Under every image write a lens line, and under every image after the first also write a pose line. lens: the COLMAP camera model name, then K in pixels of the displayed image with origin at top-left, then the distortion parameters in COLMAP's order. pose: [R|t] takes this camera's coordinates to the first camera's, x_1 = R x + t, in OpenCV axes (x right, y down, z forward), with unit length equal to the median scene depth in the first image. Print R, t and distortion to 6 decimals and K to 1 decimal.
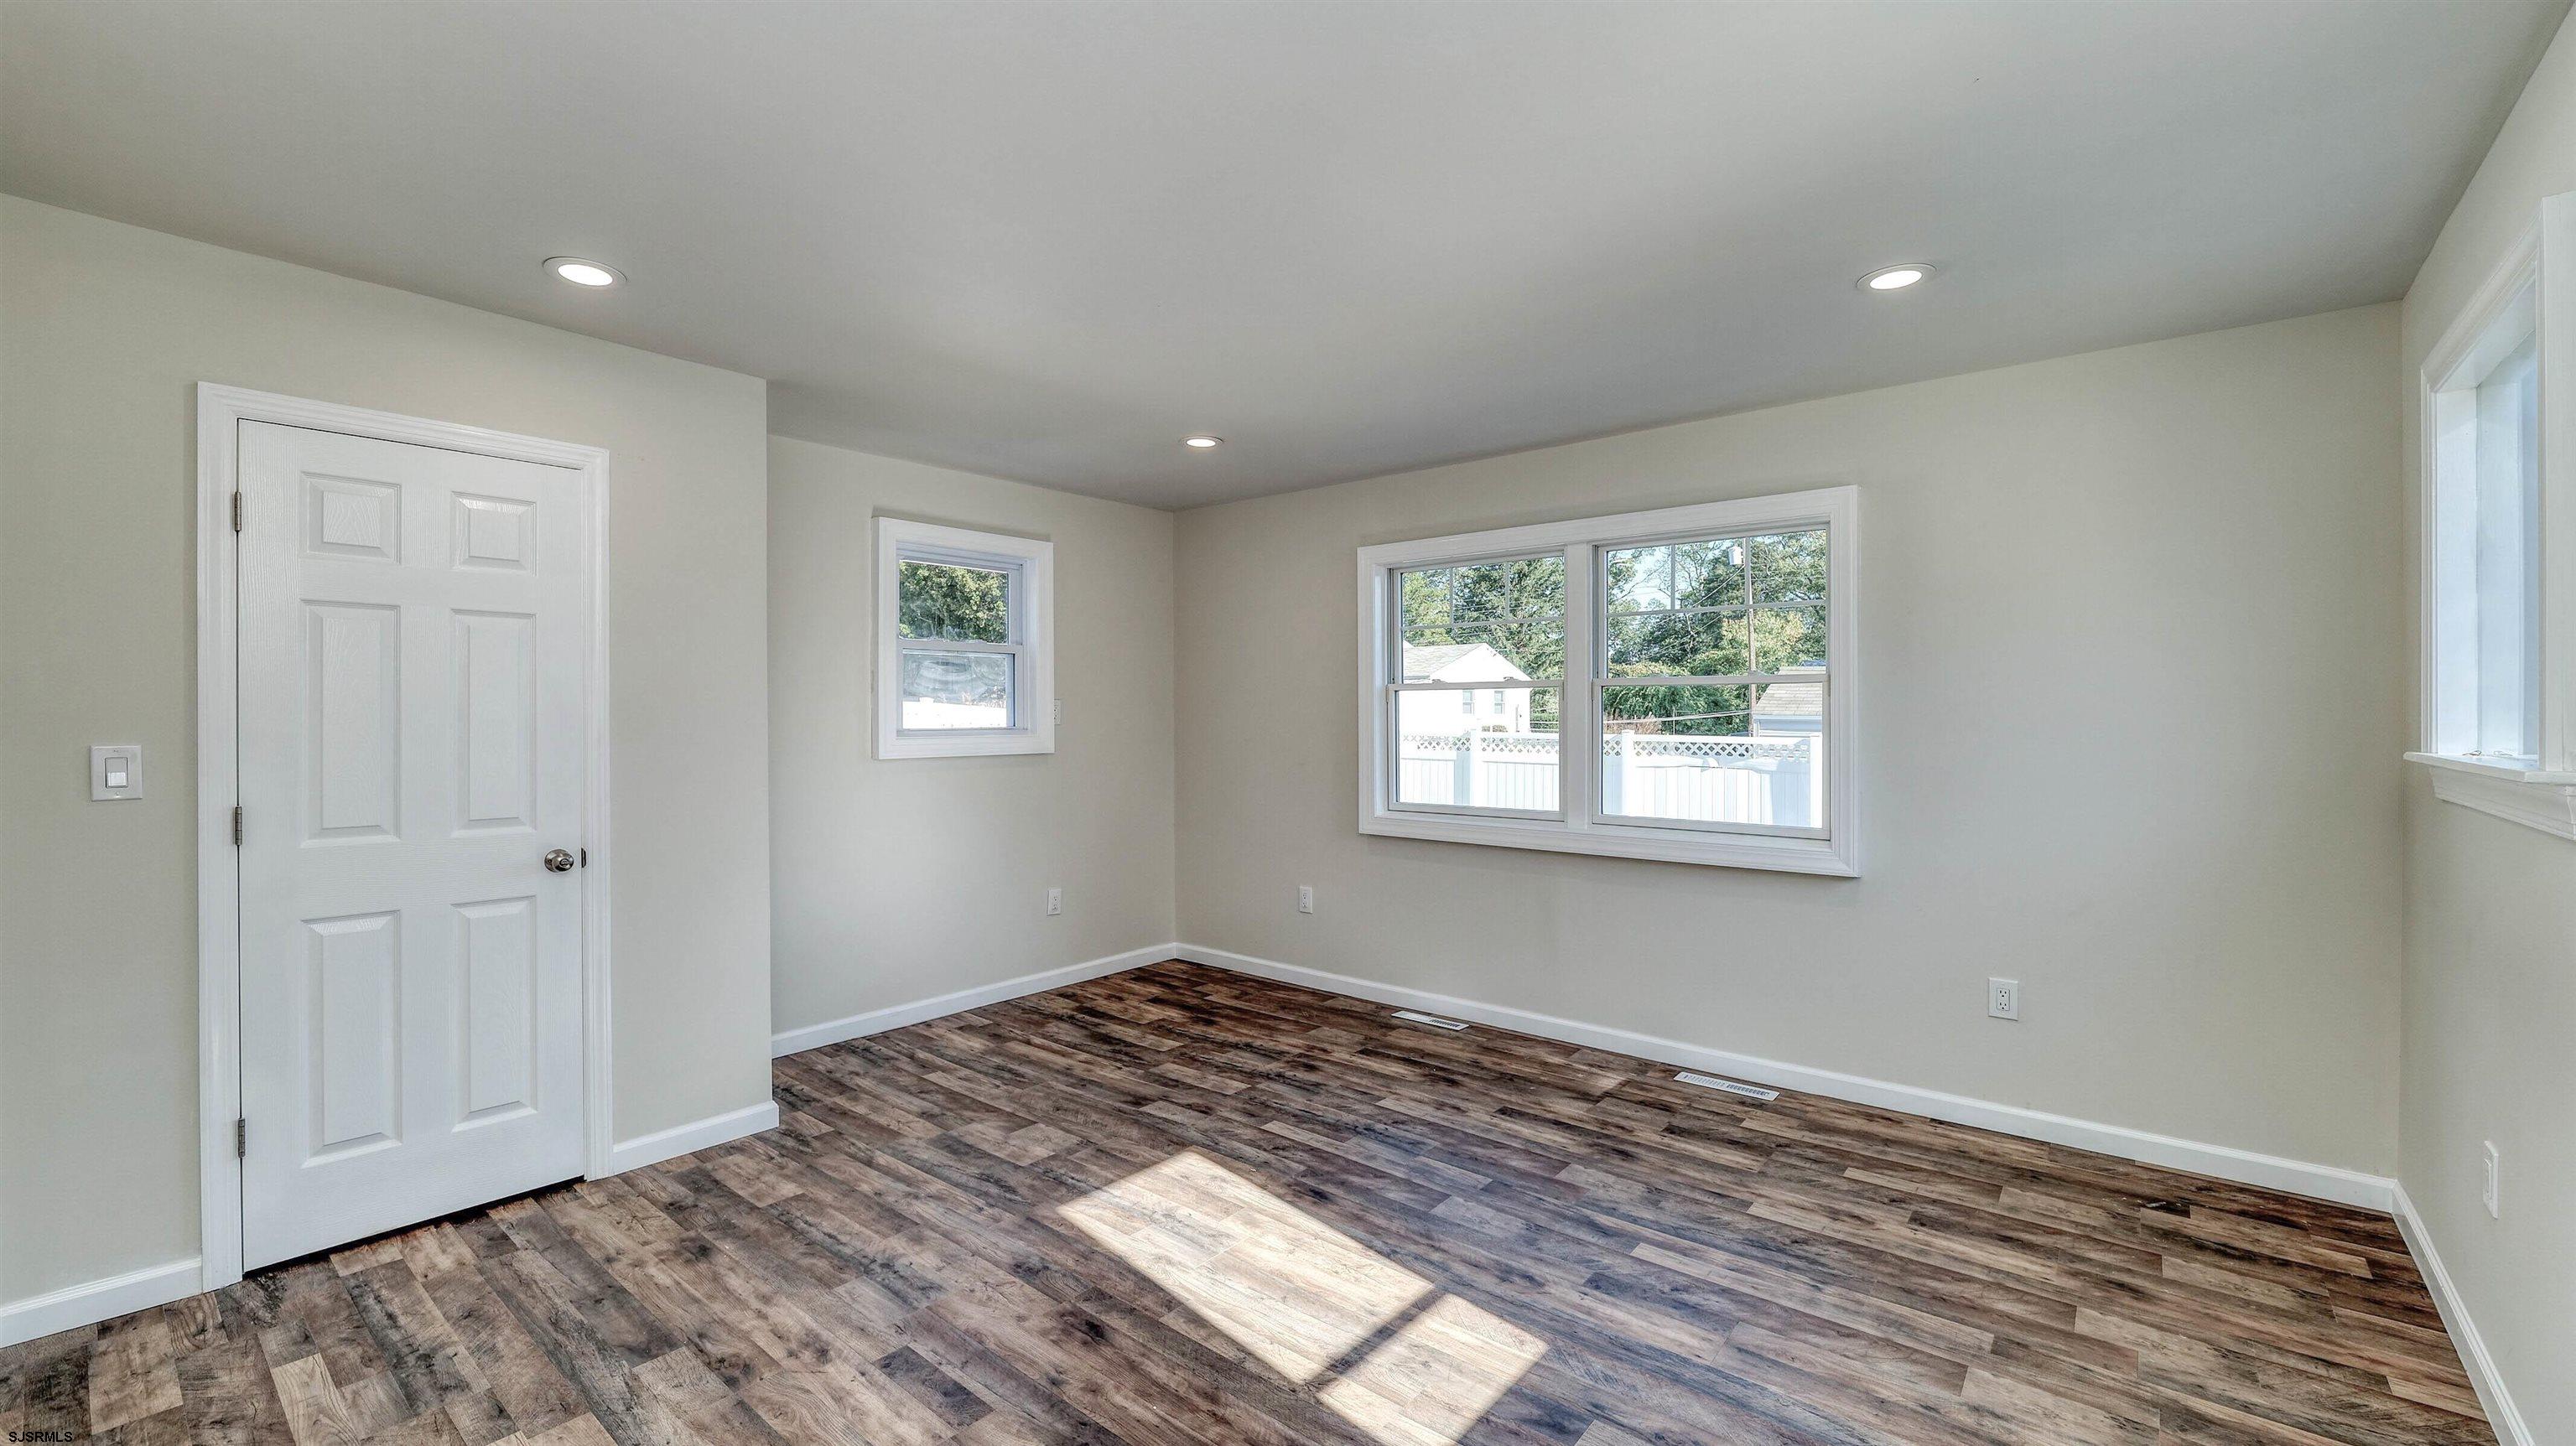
lens RADIAL K [[1048.6, 0, 1293.8], [0, 1048.6, 716.9], [0, 0, 1]] dist [-0.012757, 0.000011]
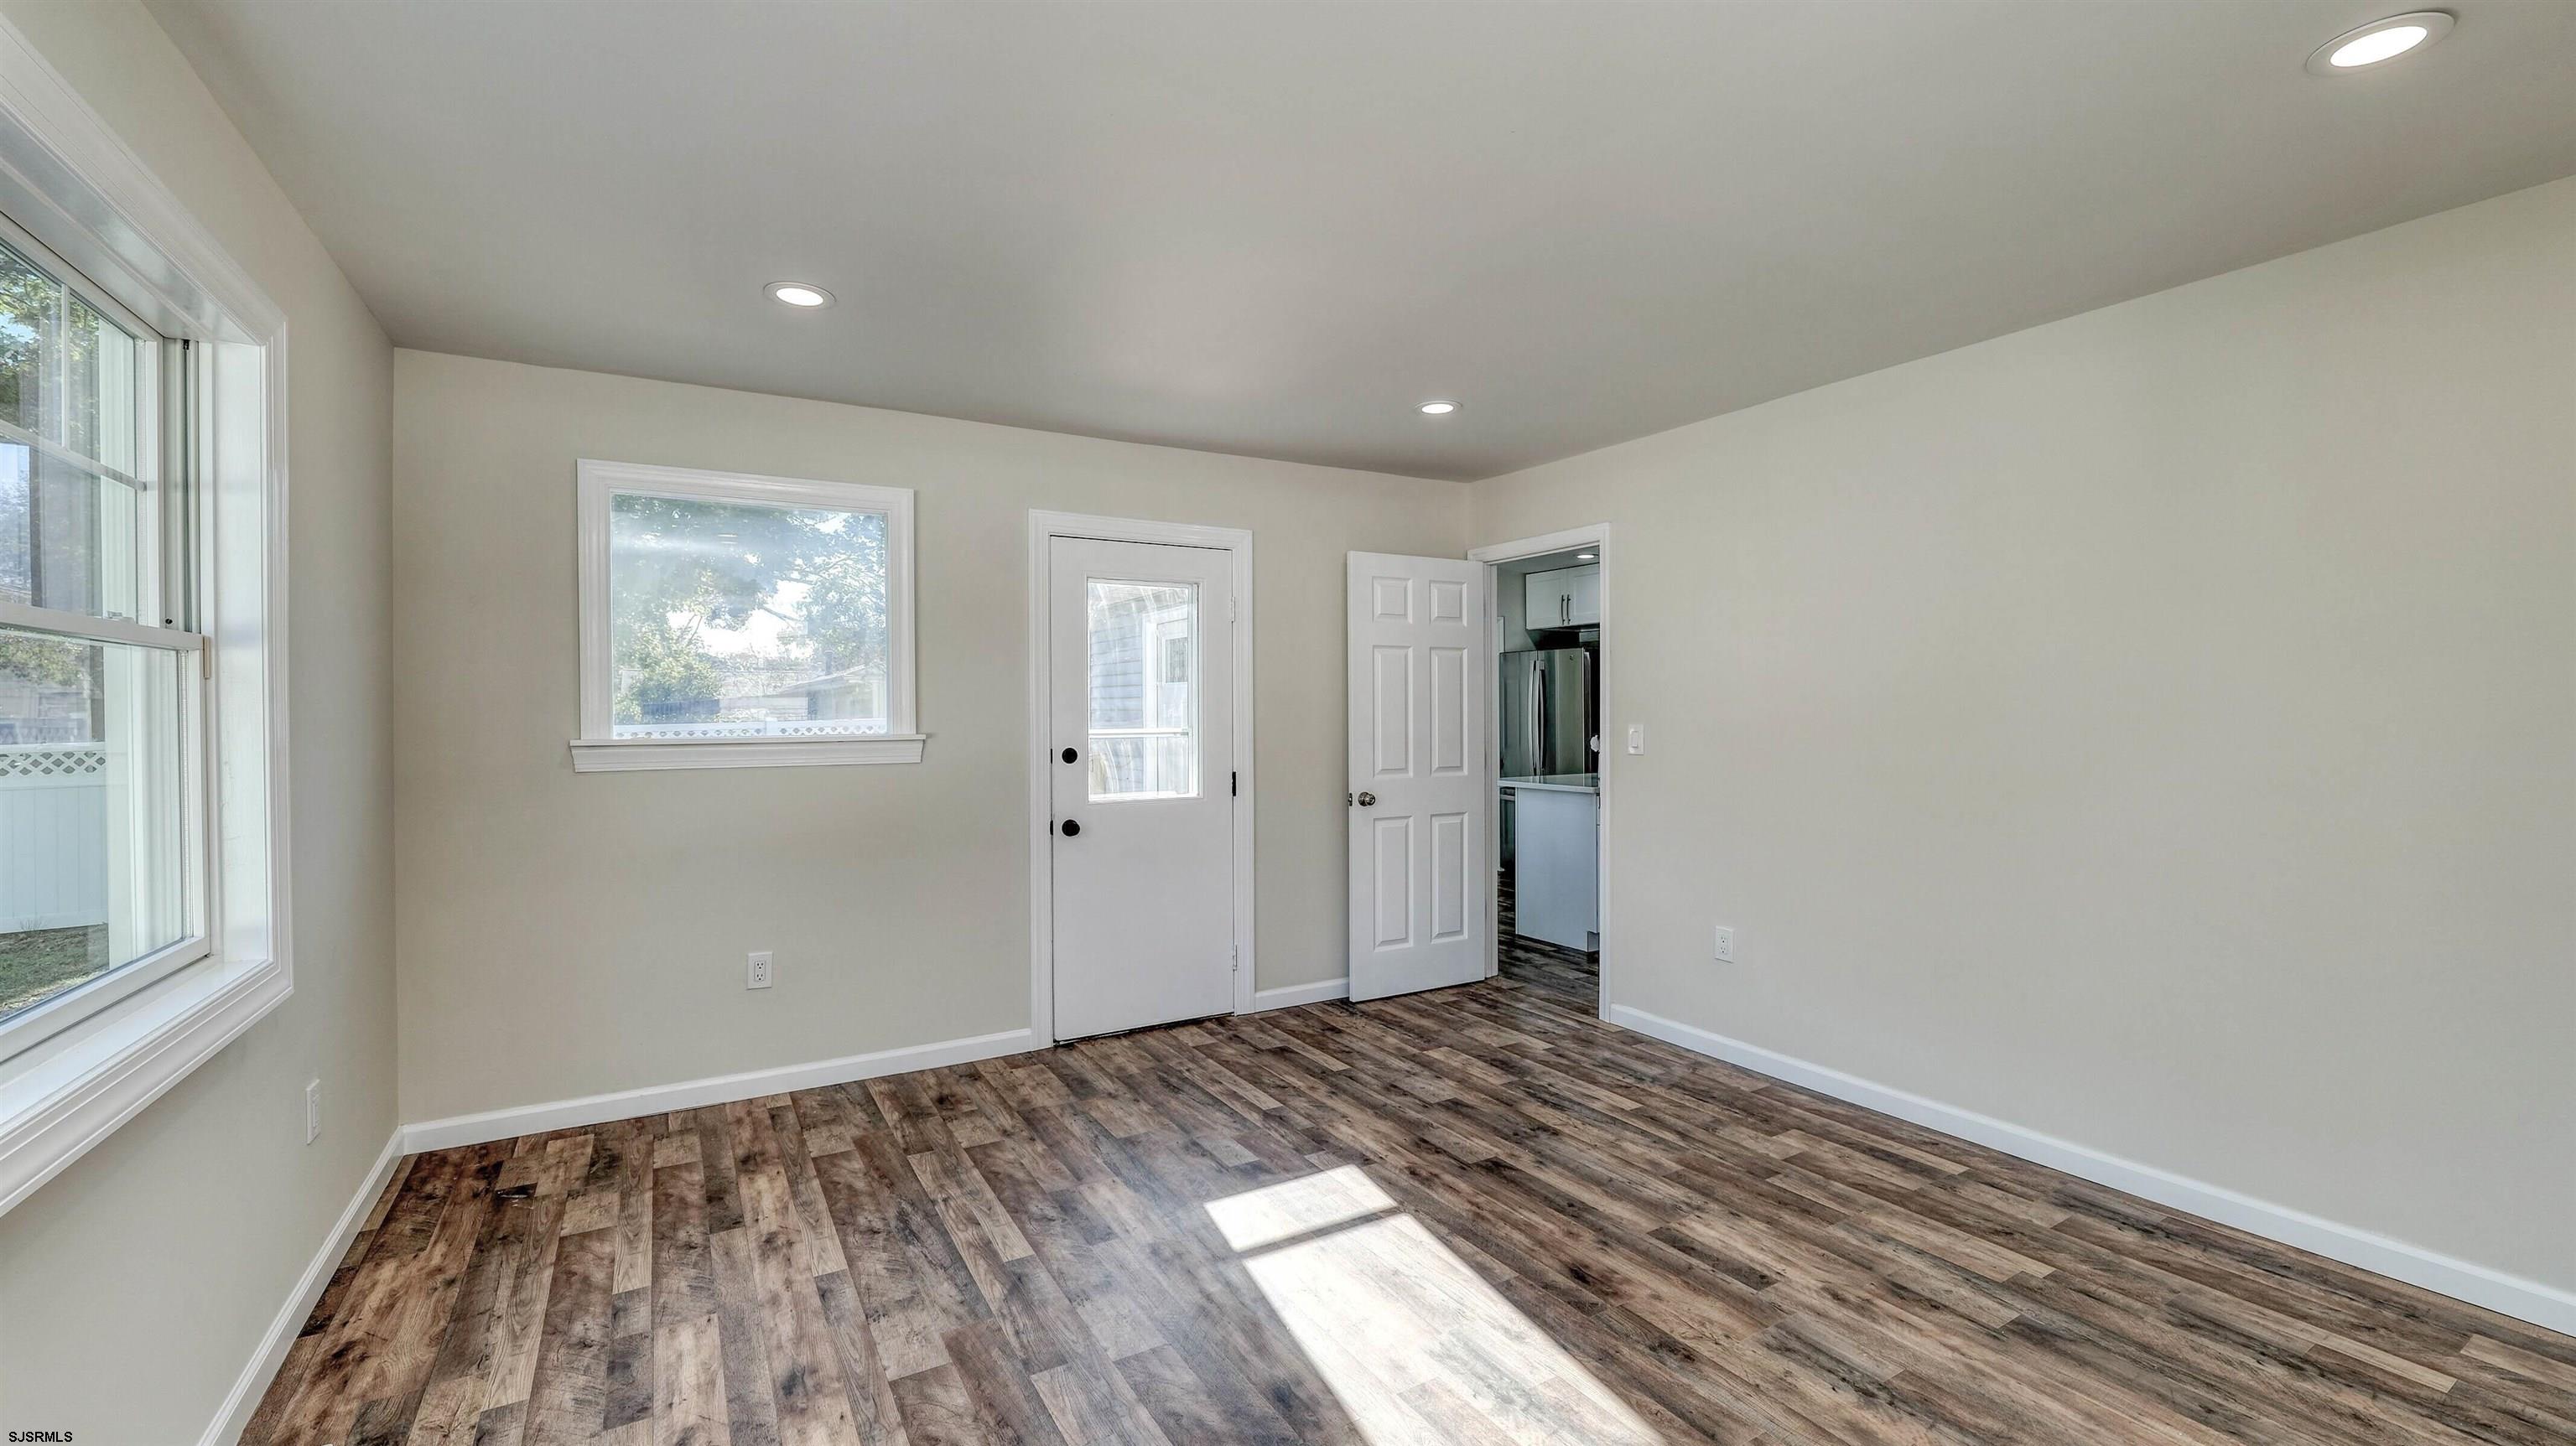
lens RADIAL K [[1048.6, 0, 1291.3], [0, 1048.6, 717.5], [0, 0, 1]] dist [-0.012757, 0.000011]
pose [[-0.942253, 0.004240, 0.334874, -0.258124], [0.007780, 0.999927, 0.009231, 0.001393], [-0.334810, 0.011303, -0.942218, 1.984557]]
